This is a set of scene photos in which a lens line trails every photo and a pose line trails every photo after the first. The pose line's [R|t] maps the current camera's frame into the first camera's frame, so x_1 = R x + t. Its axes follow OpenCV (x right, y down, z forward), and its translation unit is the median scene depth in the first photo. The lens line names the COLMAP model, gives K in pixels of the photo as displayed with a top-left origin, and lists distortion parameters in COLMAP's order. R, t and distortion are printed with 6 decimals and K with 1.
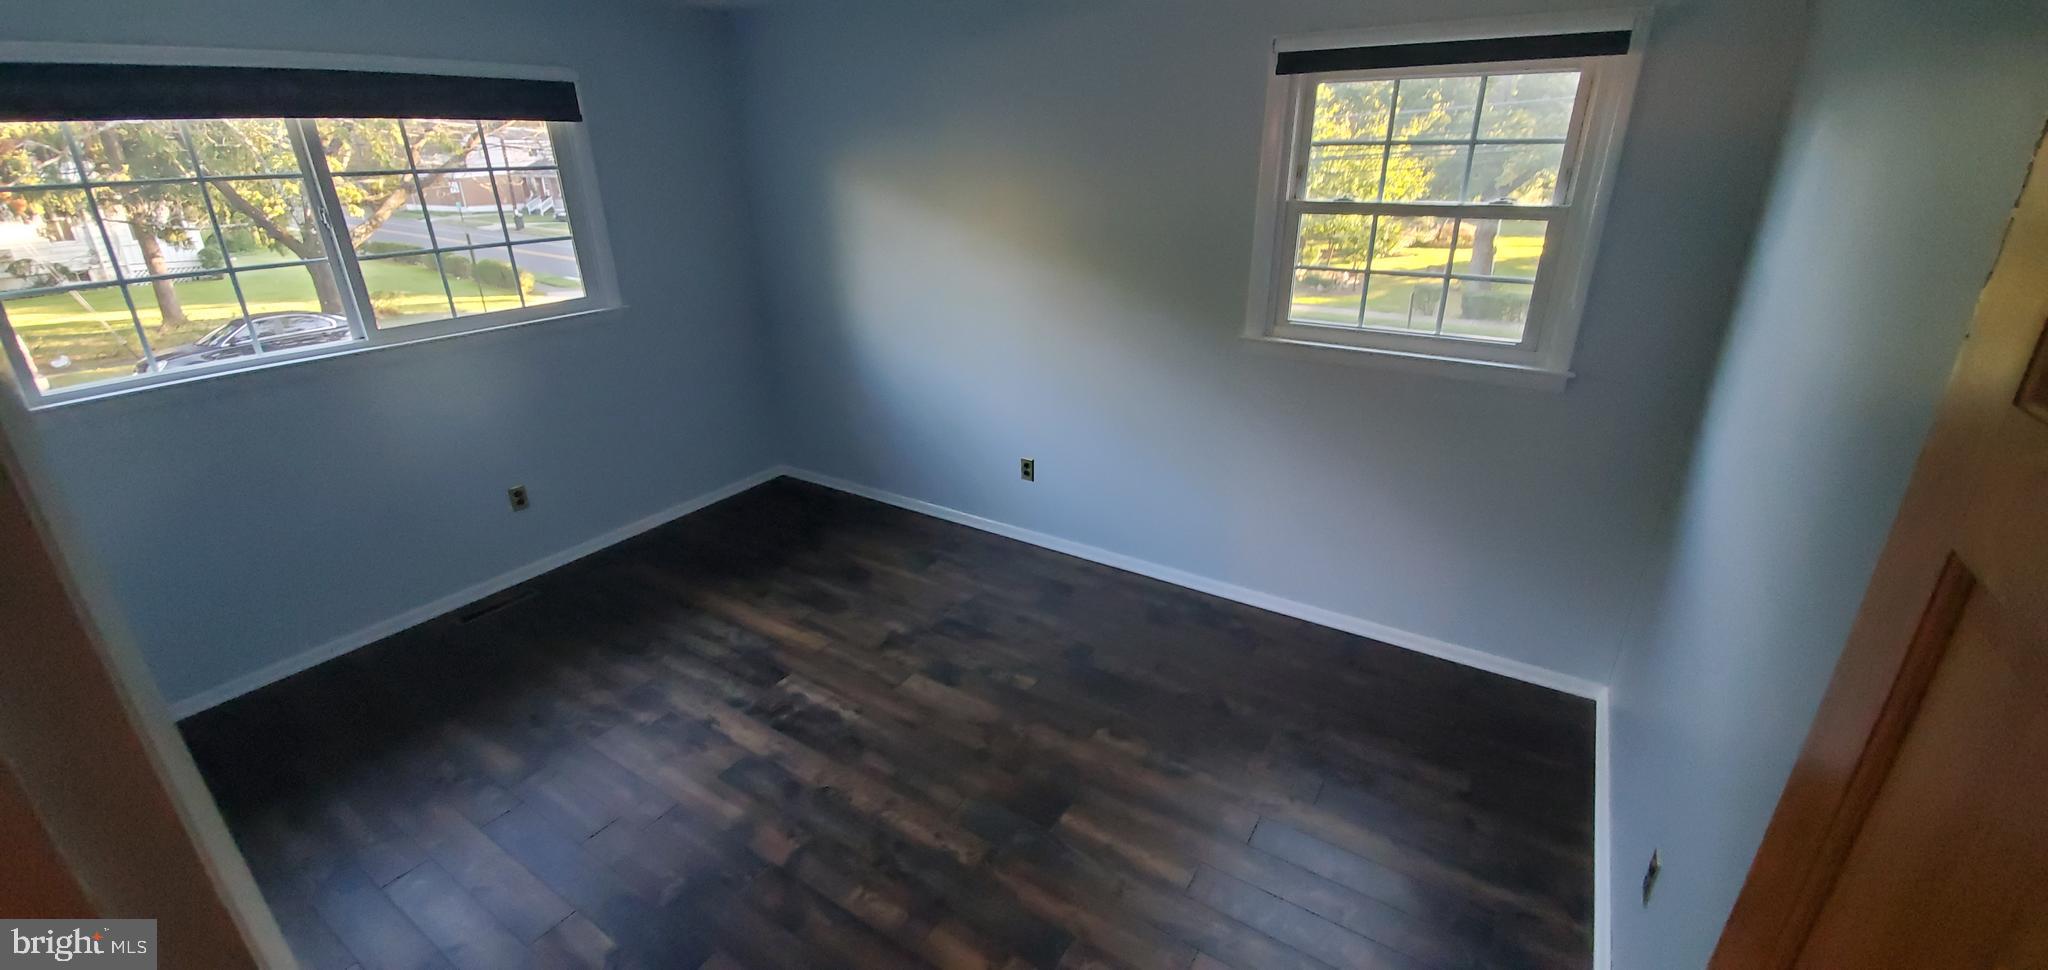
lens RADIAL K [[809.6, 0, 1025.3], [0, 809.6, 485.2], [0, 0, 1]] dist [0.001529, -0.009691]
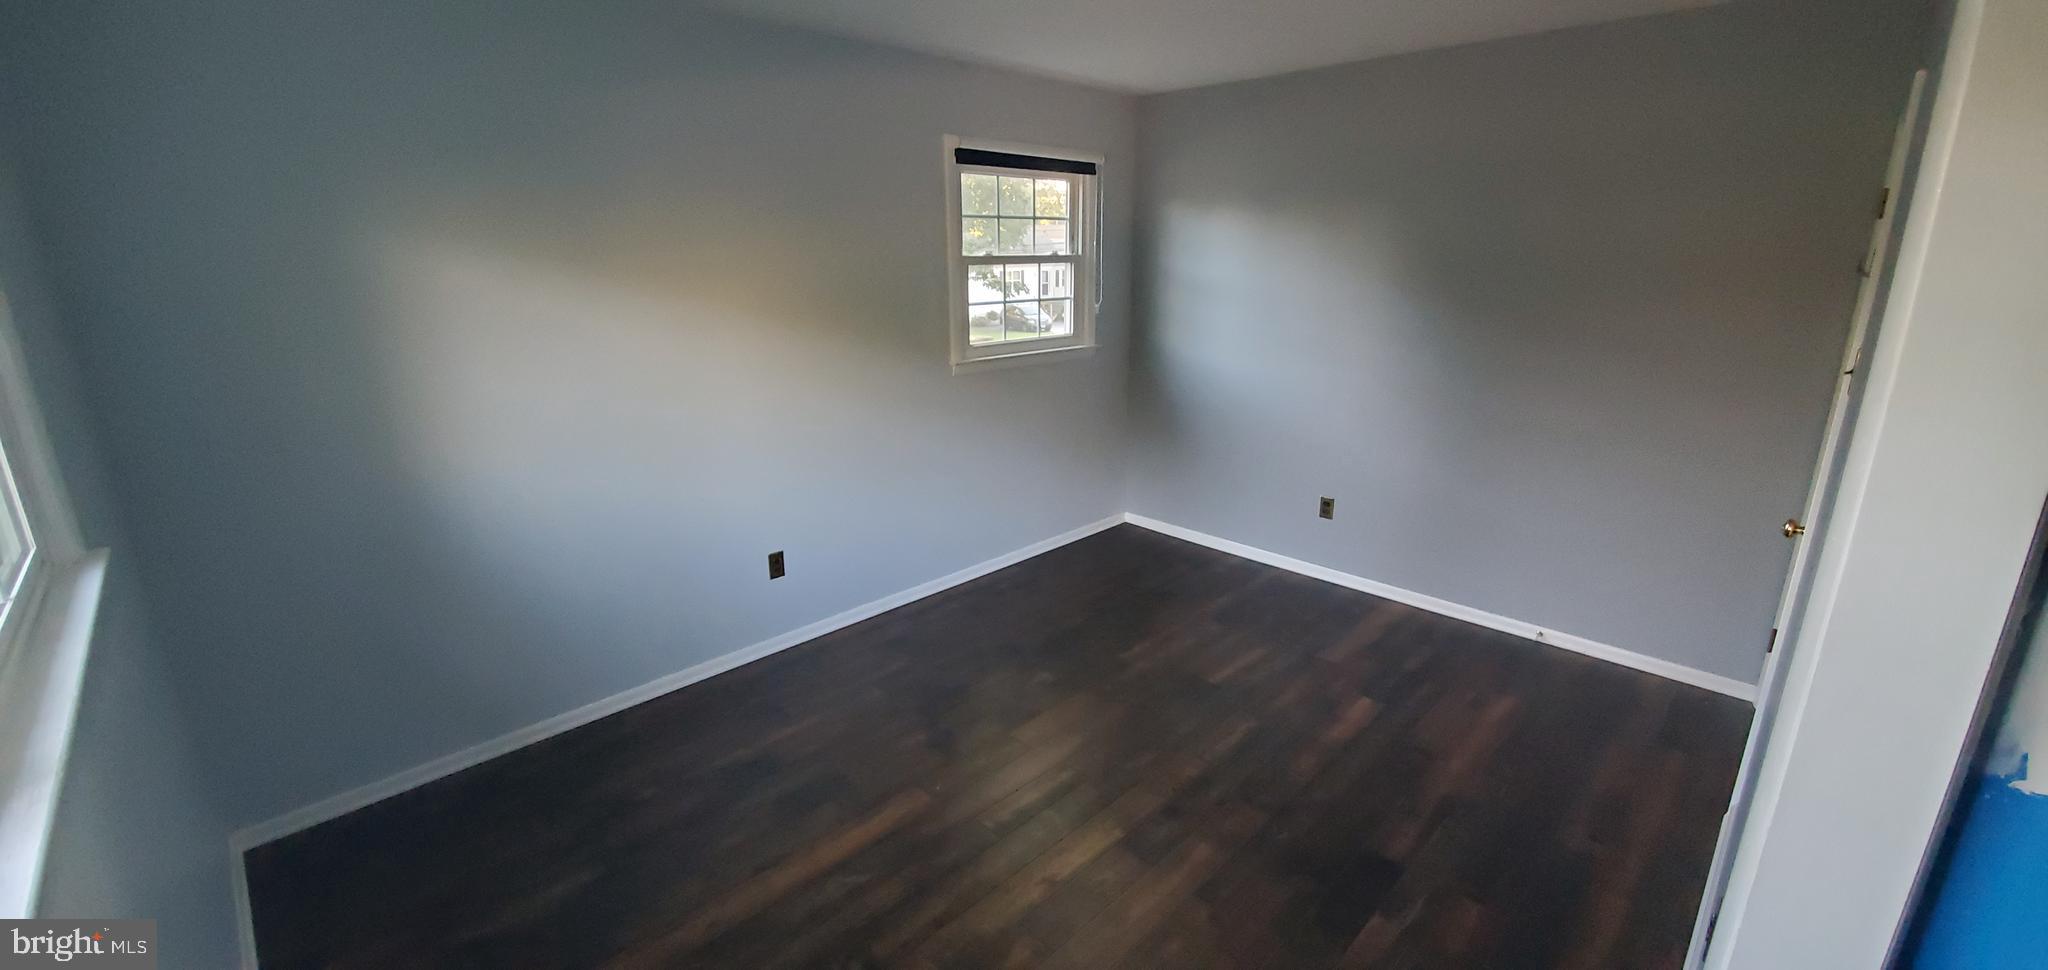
lens RADIAL K [[809.6, 0, 1022.2], [0, 809.6, 476.4], [0, 0, 1]] dist [0.001529, -0.009691]
pose [[0.211153, -0.256631, 0.943162, -0.987563], [0.372283, 0.913306, 0.165161, -0.202059], [-0.903781, 0.316249, 0.288387, 0.634965]]
